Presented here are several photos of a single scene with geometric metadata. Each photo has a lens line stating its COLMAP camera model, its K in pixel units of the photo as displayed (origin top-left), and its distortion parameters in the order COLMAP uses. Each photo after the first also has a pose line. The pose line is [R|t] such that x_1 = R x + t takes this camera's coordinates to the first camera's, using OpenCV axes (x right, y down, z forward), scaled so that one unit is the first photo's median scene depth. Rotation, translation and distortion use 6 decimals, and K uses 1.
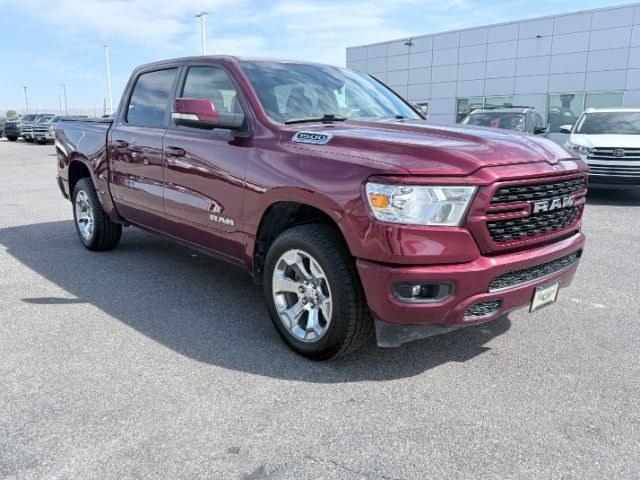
lens RADIAL K [[538.2, 0, 320.0], [0, 538.2, 240.0], [0, 0, 1]] dist [0.081357, -0.149413]
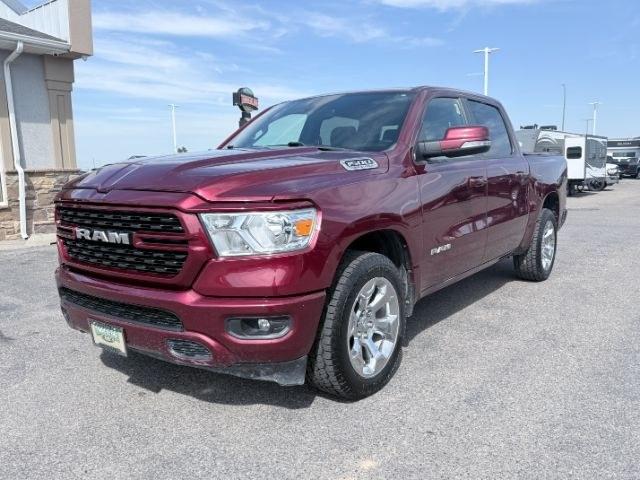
lens RADIAL K [[538.2, 0, 320.0], [0, 538.2, 240.0], [0, 0, 1]] dist [0.081357, -0.149413]
pose [[0.192496, 0.121165, -0.973789, 1.273205], [-0.191026, 0.977991, 0.083926, -0.188228], [0.962525, 0.169864, 0.211404, 1.065768]]
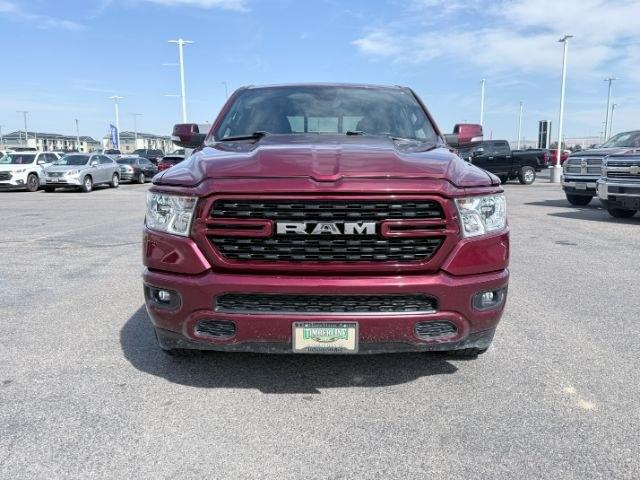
lens RADIAL K [[538.2, 0, 320.0], [0, 538.2, 240.0], [0, 0, 1]] dist [0.081357, -0.149413]
pose [[0.733242, 0.096739, -0.673052, 0.904821], [-0.135835, 0.990716, -0.005585, -0.039061], [0.666262, 0.095520, 0.739574, 0.352231]]
